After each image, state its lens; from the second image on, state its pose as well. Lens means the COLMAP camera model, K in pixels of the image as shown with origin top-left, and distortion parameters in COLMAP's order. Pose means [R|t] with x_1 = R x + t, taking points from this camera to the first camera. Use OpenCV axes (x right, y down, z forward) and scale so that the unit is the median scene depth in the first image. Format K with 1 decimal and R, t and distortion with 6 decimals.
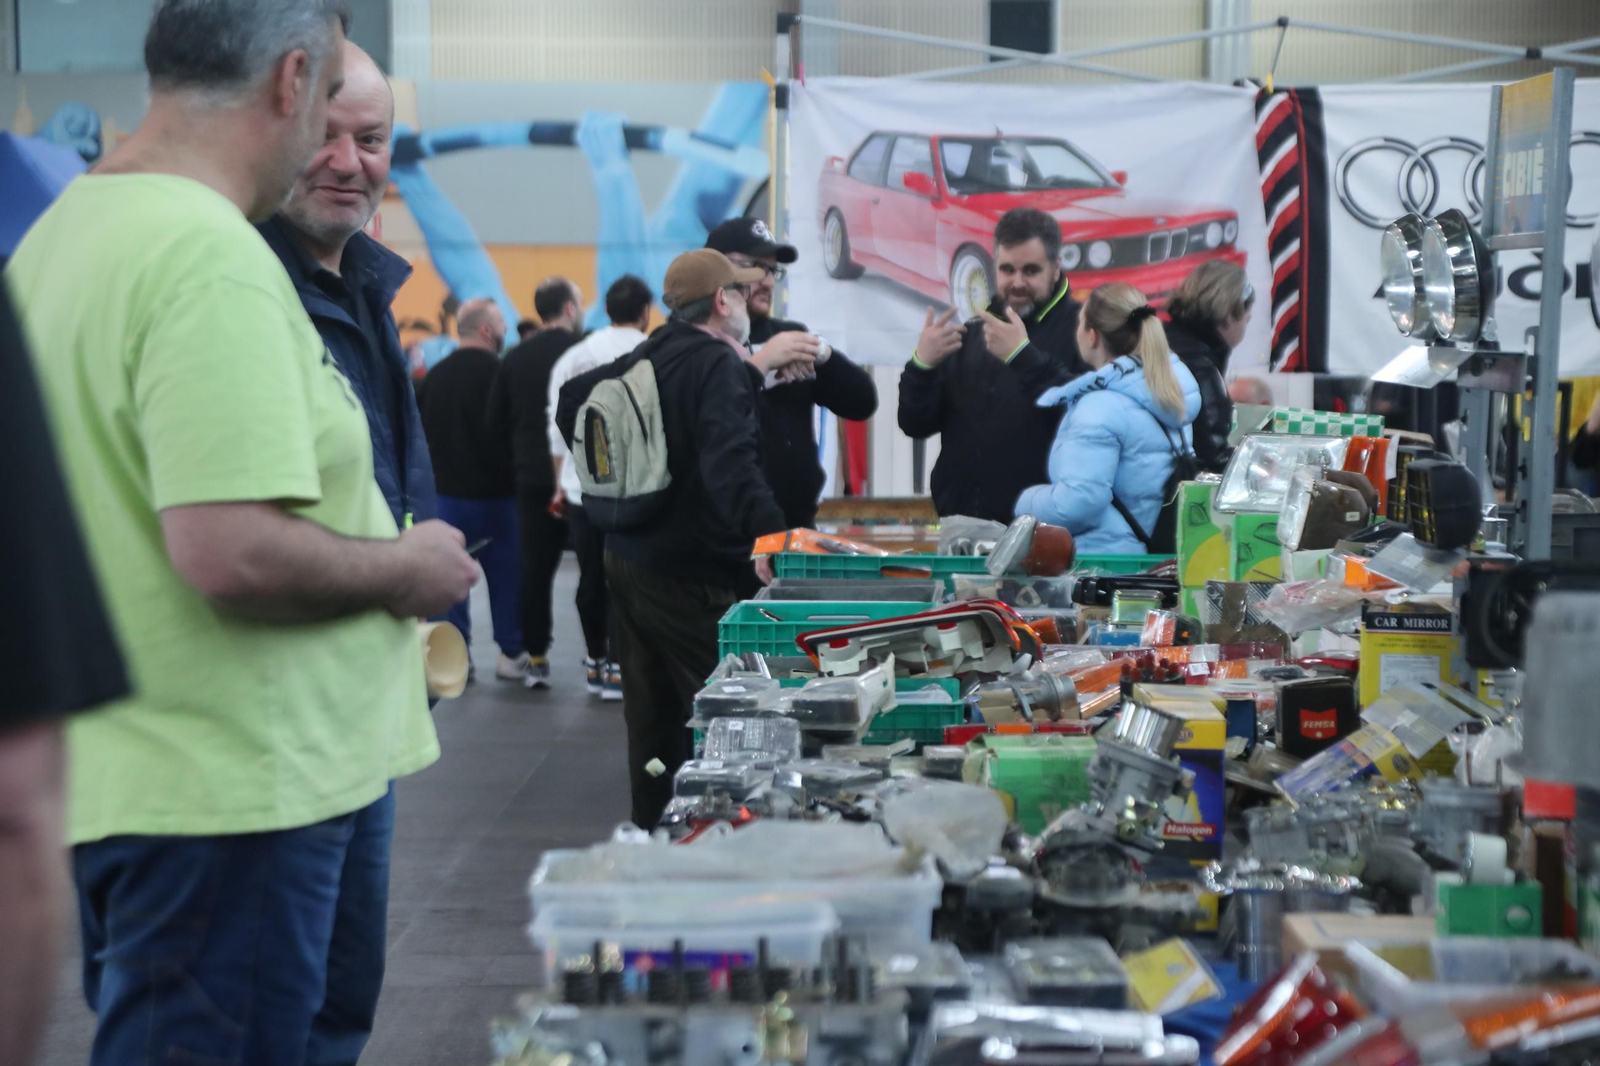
lens RADIAL K [[4841.6, 0, 799.8], [0, 4841.6, 530.7], [0, 0, 1]] dist [0.853618, 0.000000]
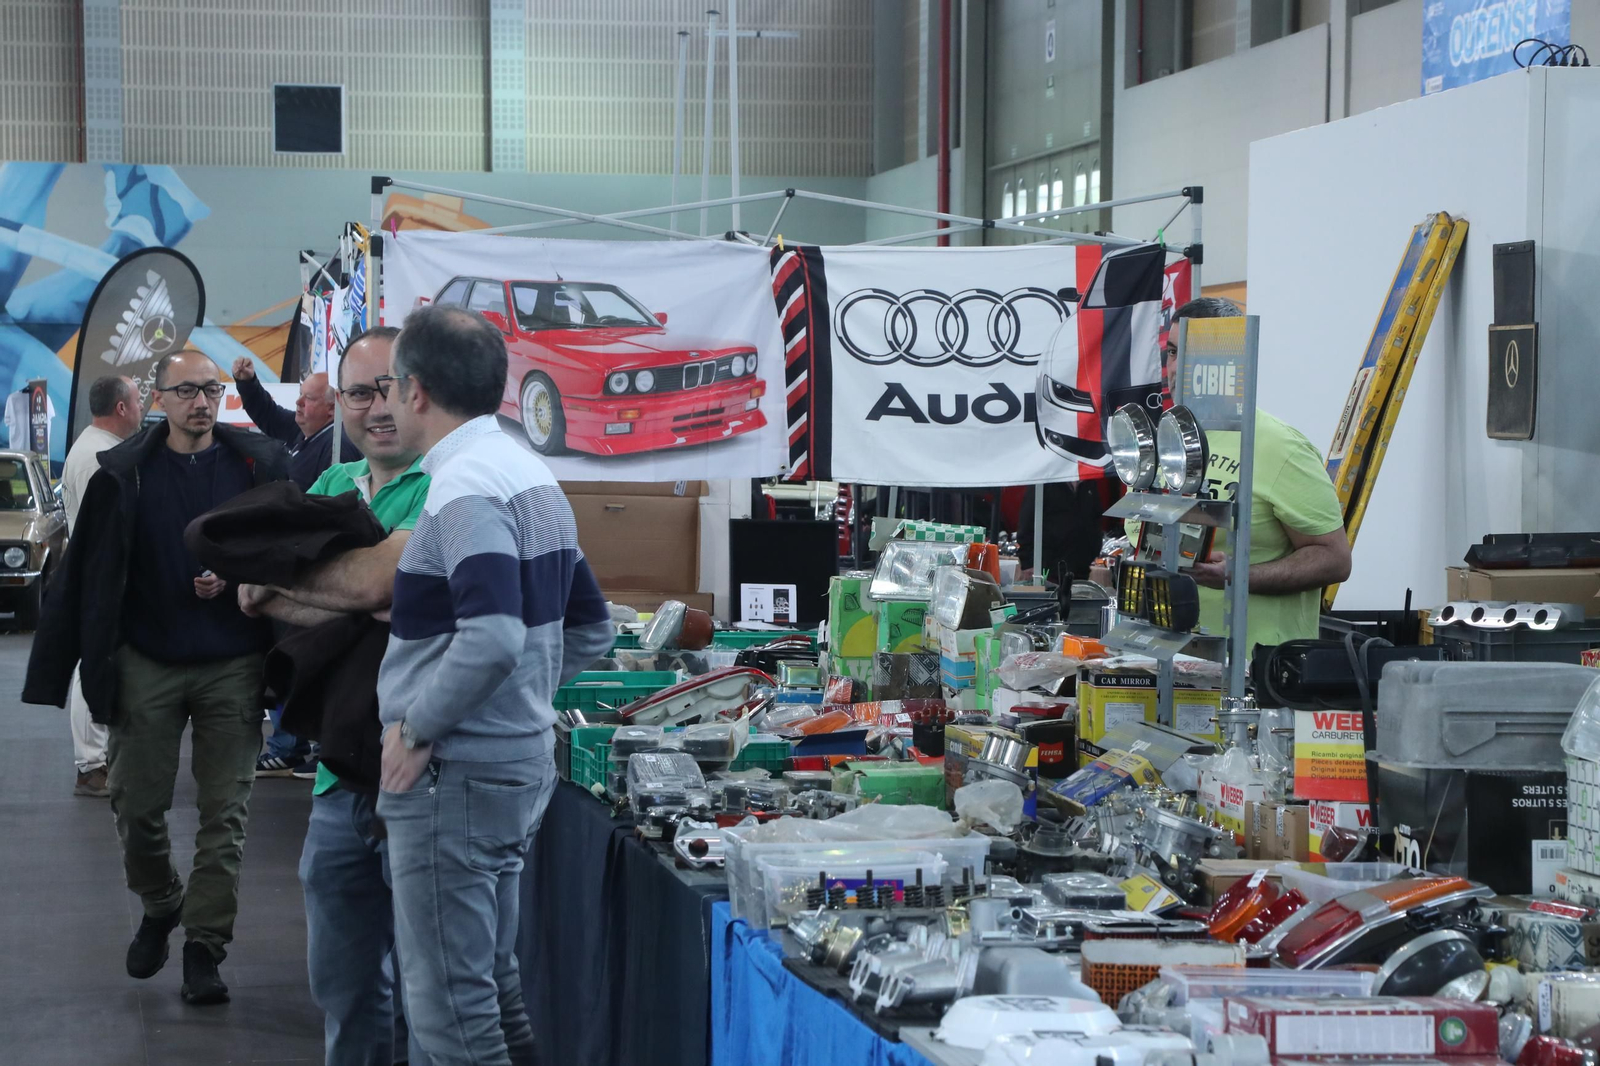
lens RADIAL K [[4841.6, 0, 800.8], [0, 4841.6, 532.7], [0, 0, 1]] dist [0.853618, 0.000000]
pose [[0.987404, -0.002446, 0.158202, -0.090254], [0.004703, 0.999892, -0.013892, -0.002594], [-0.158151, 0.014461, 0.987309, -0.186550]]
